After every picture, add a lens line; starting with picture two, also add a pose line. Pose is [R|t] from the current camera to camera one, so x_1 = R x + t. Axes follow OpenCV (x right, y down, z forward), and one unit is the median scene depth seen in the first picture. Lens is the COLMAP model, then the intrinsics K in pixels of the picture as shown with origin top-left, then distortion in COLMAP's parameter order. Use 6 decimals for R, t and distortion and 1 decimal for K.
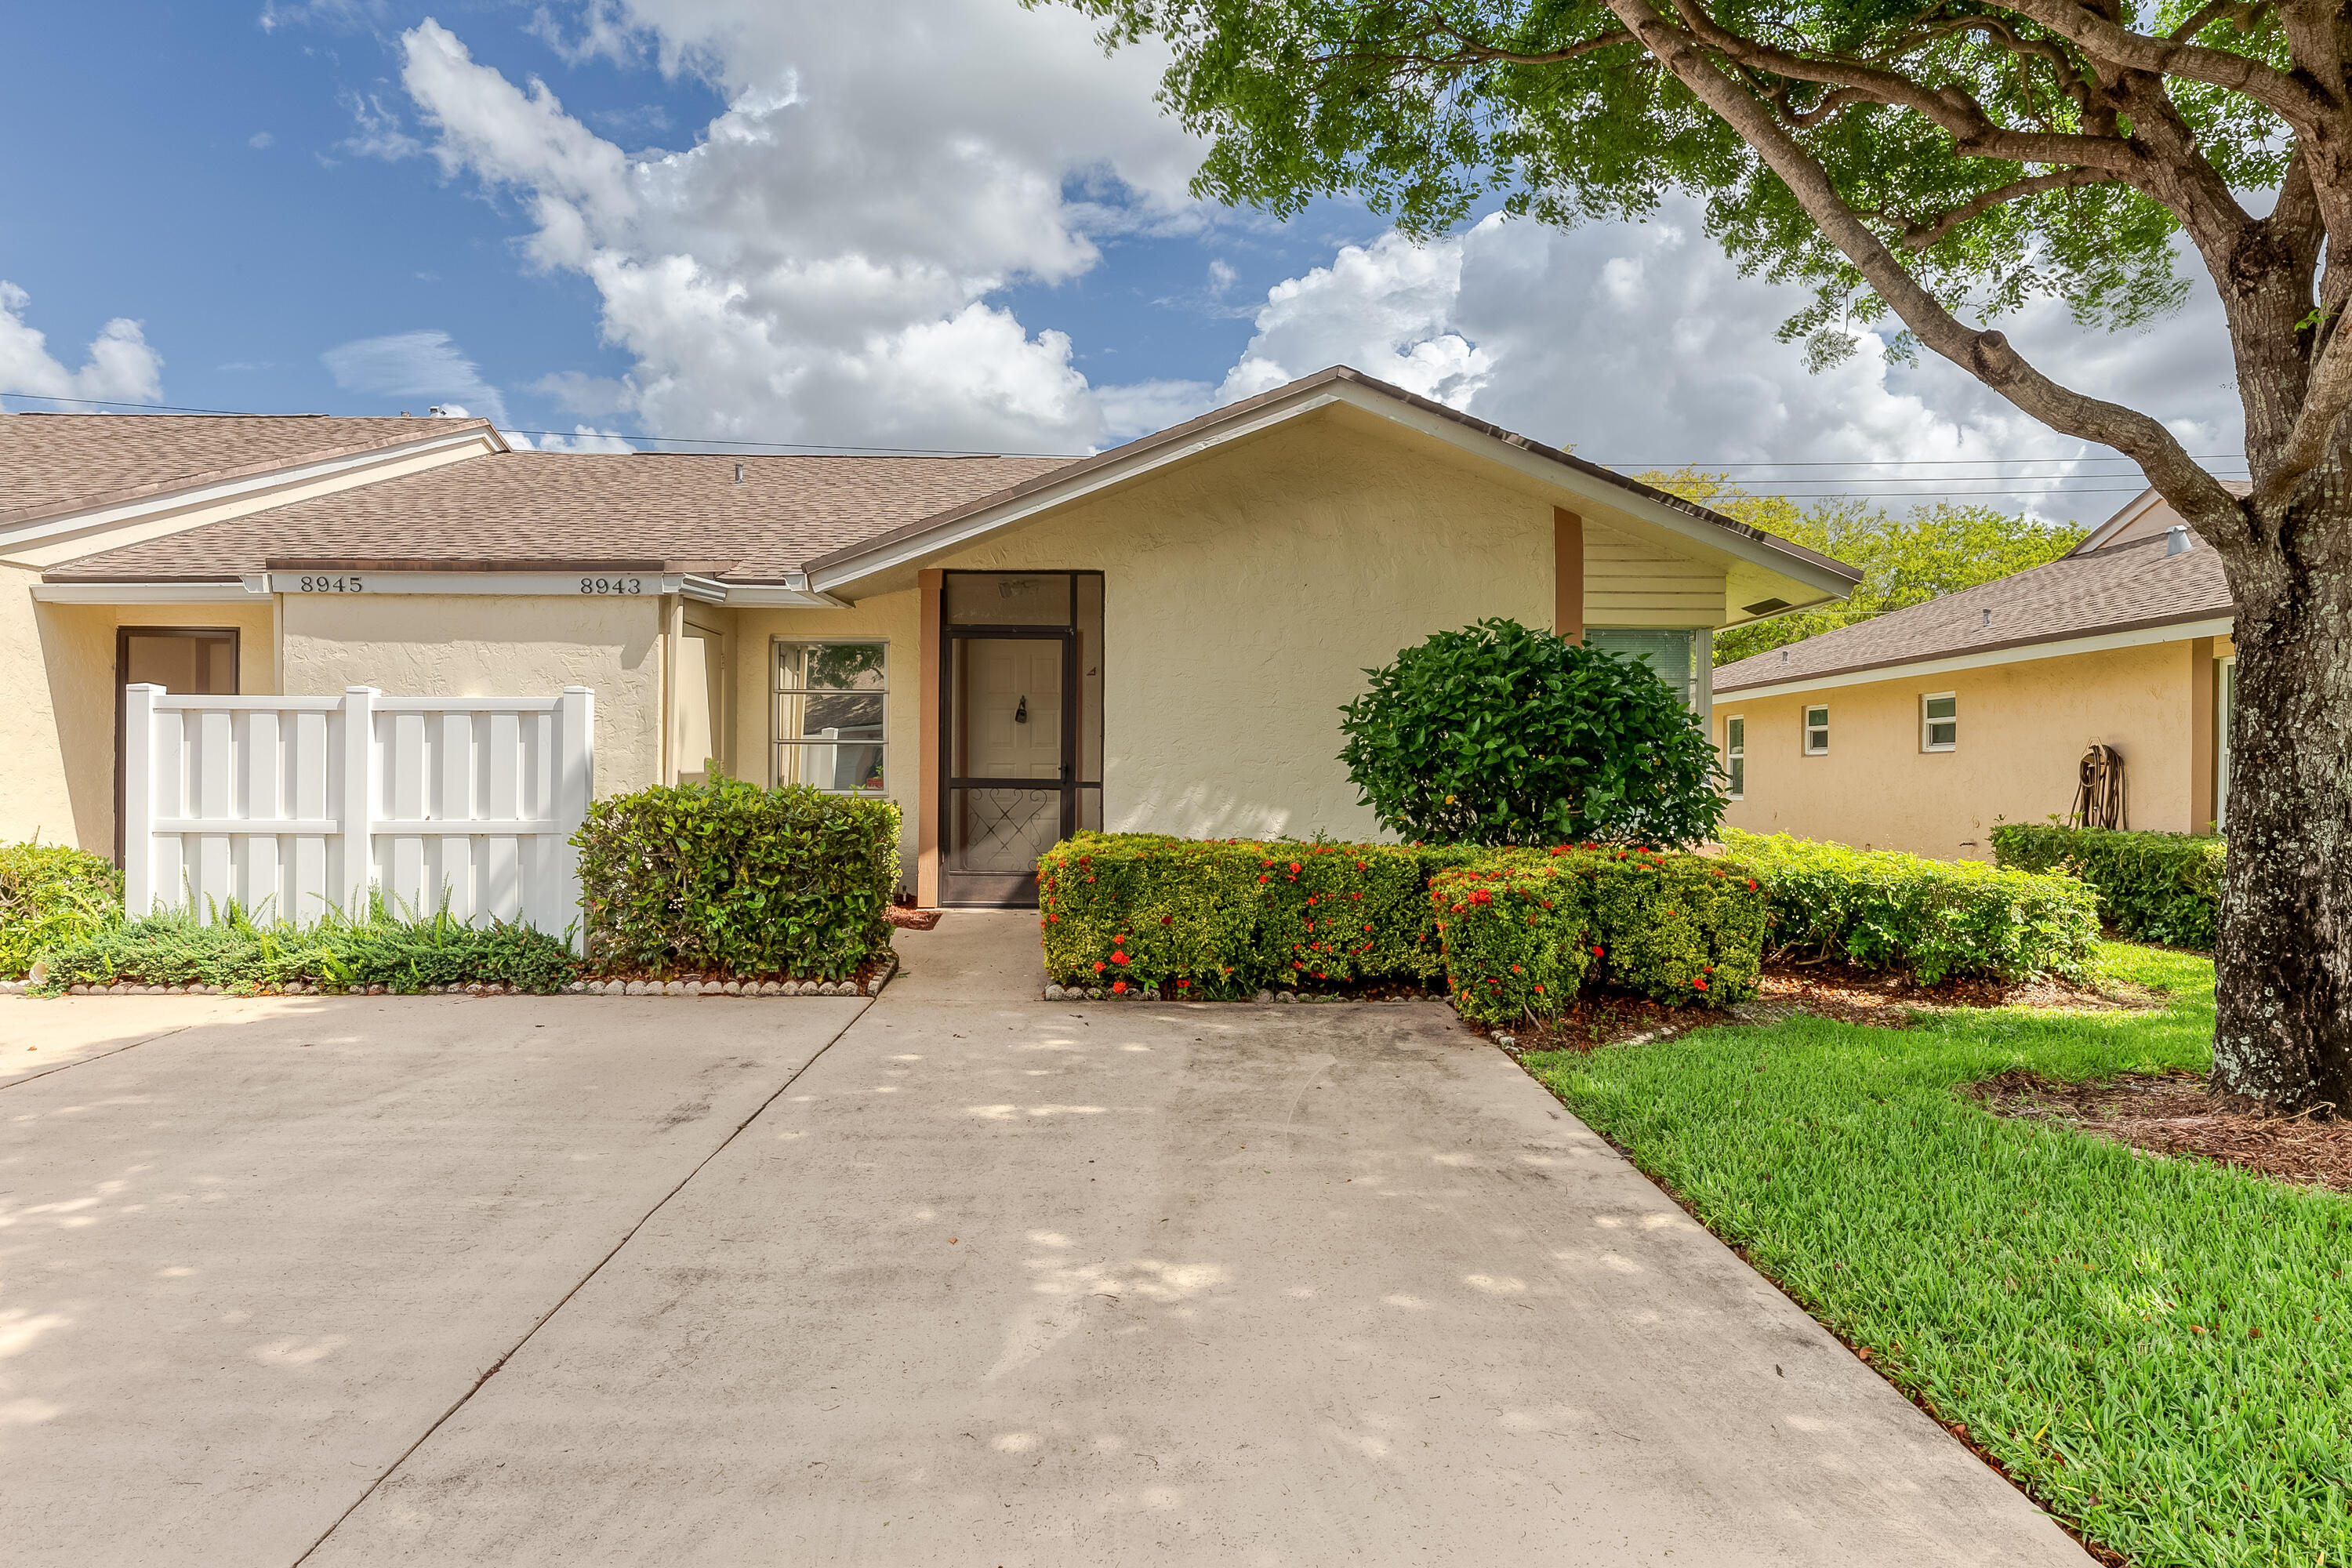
lens RADIAL K [[1384.9, 0, 1176.0], [0, 1384.9, 784.0], [0, 0, 1]] dist [0.000526, 0.000011]
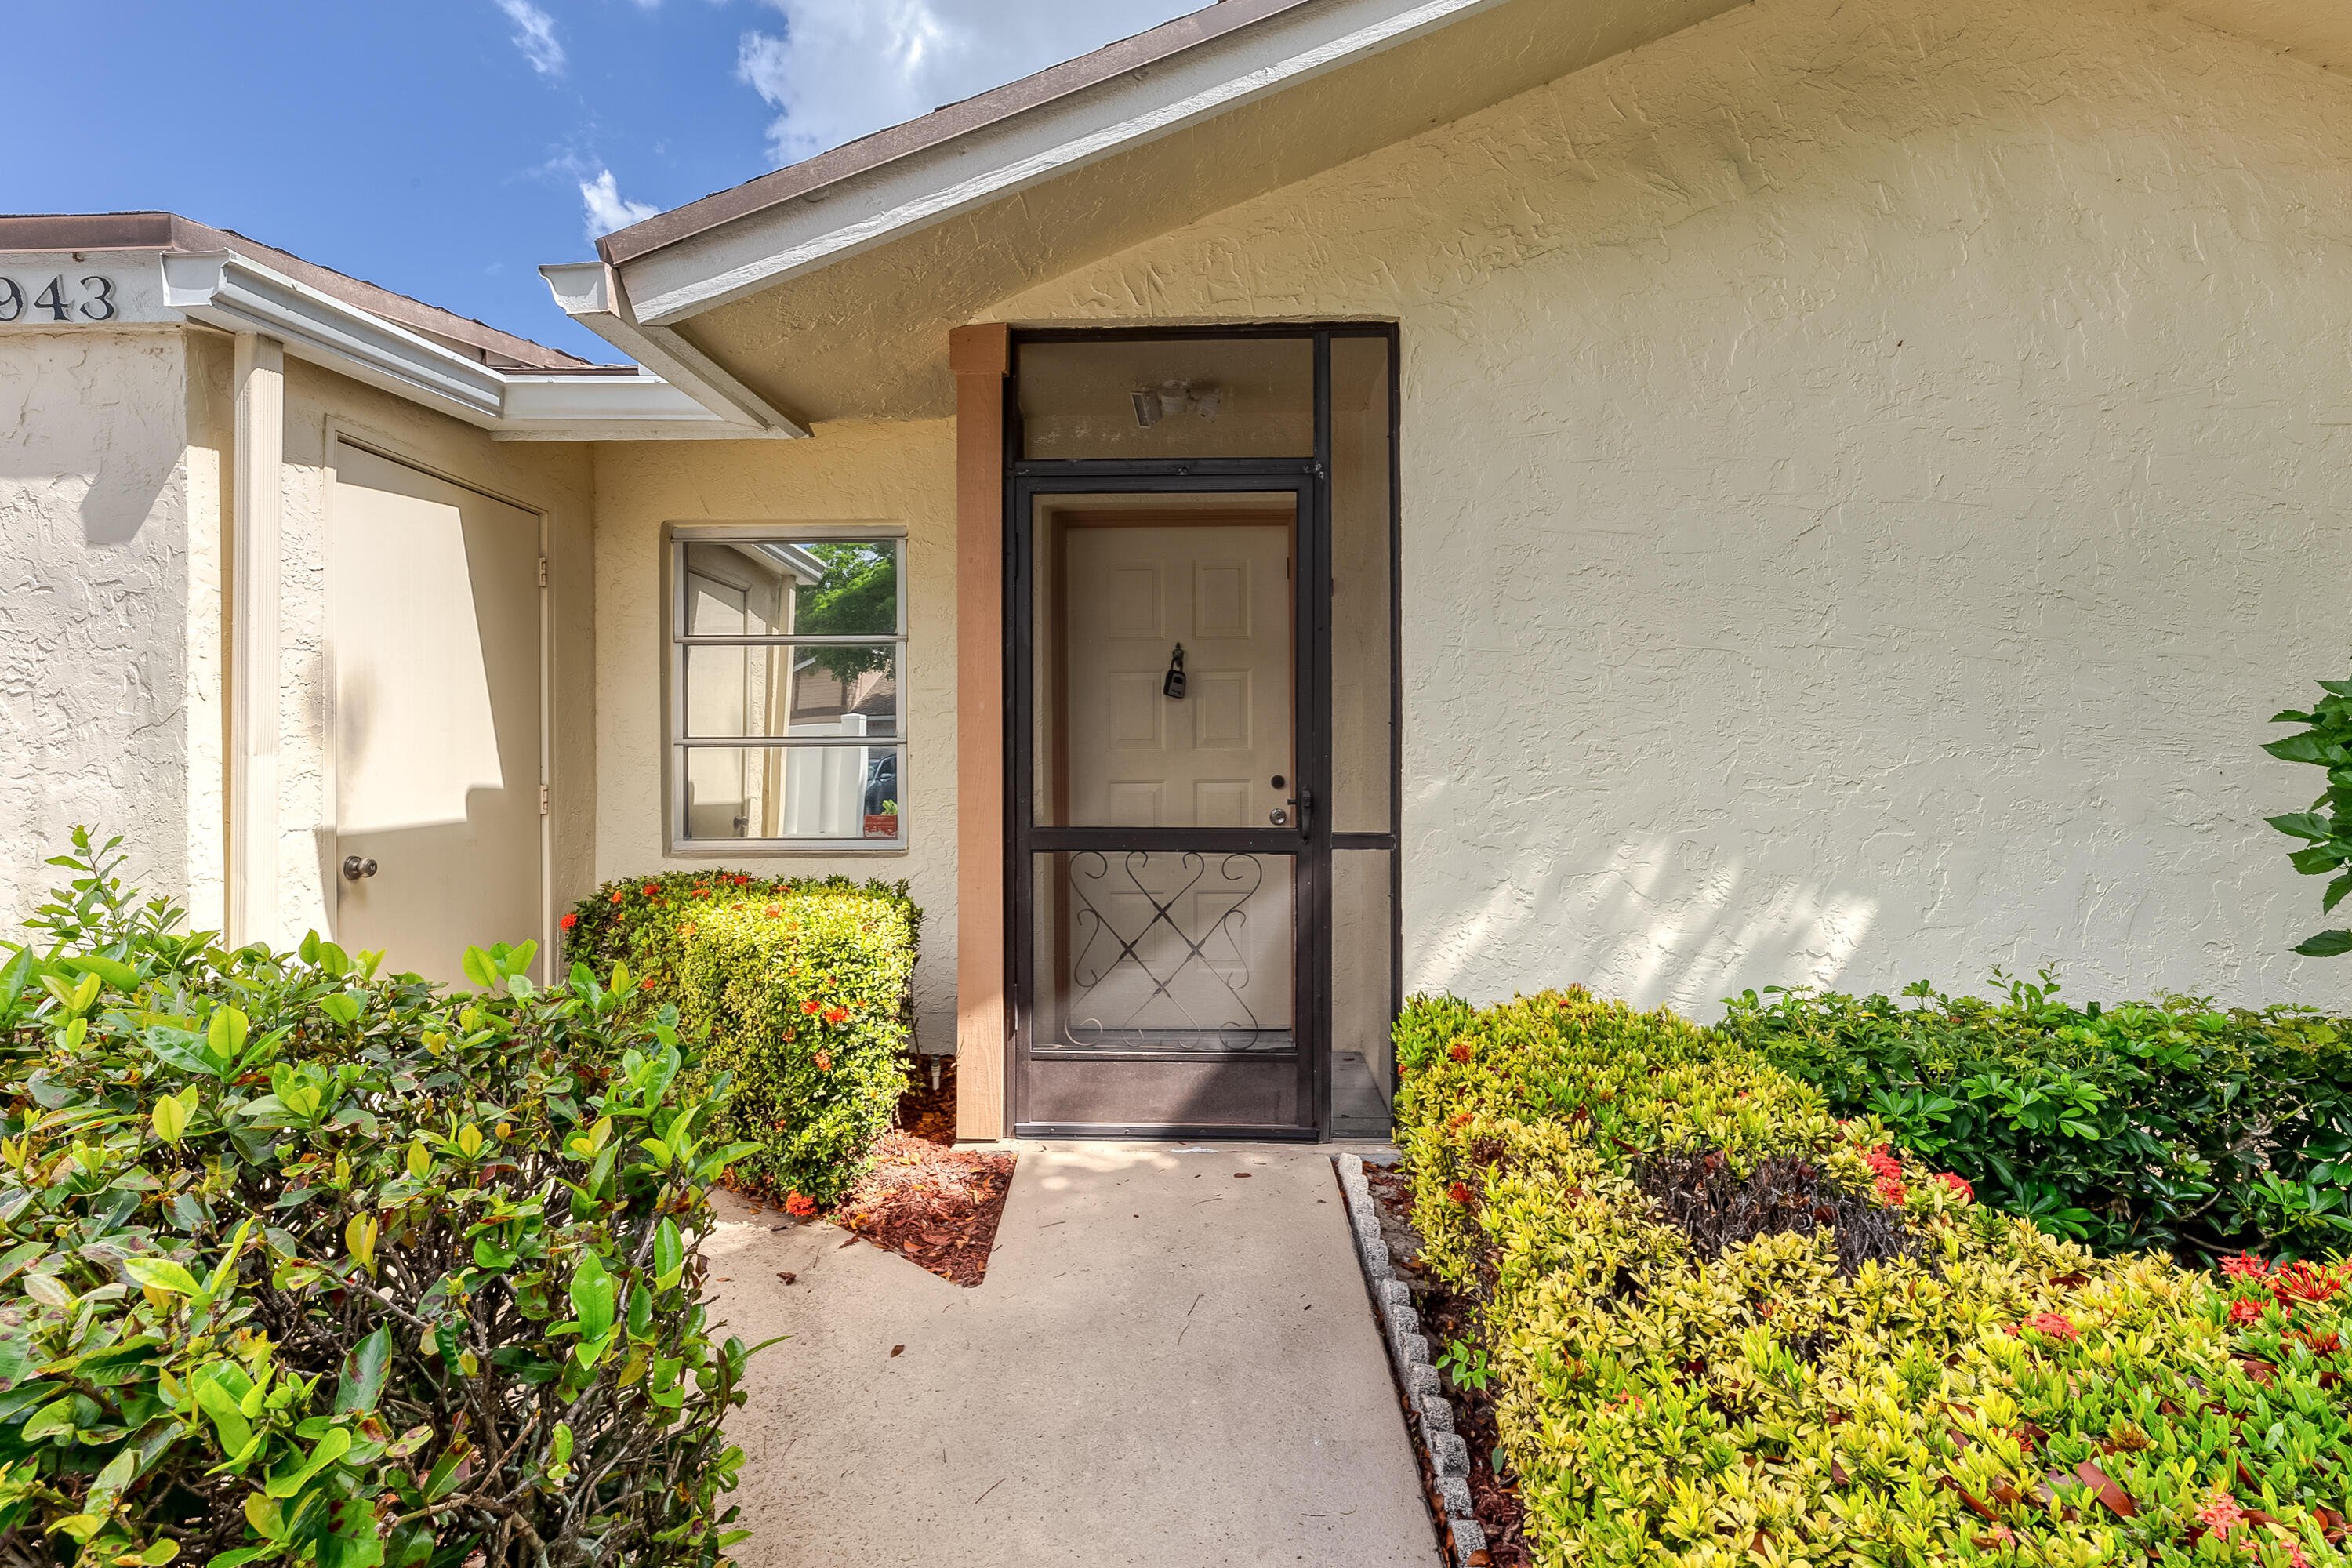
lens RADIAL K [[1122.8, 0, 1176.0], [0, 1122.8, 784.0], [0, 0, 1]] dist [-0.001644, -0.000096]
pose [[0.999160, -0.008682, -0.040058, -0.105817], [0.009423, 0.999787, 0.018339, -0.023378], [0.039890, -0.018701, 0.999029, 0.664584]]
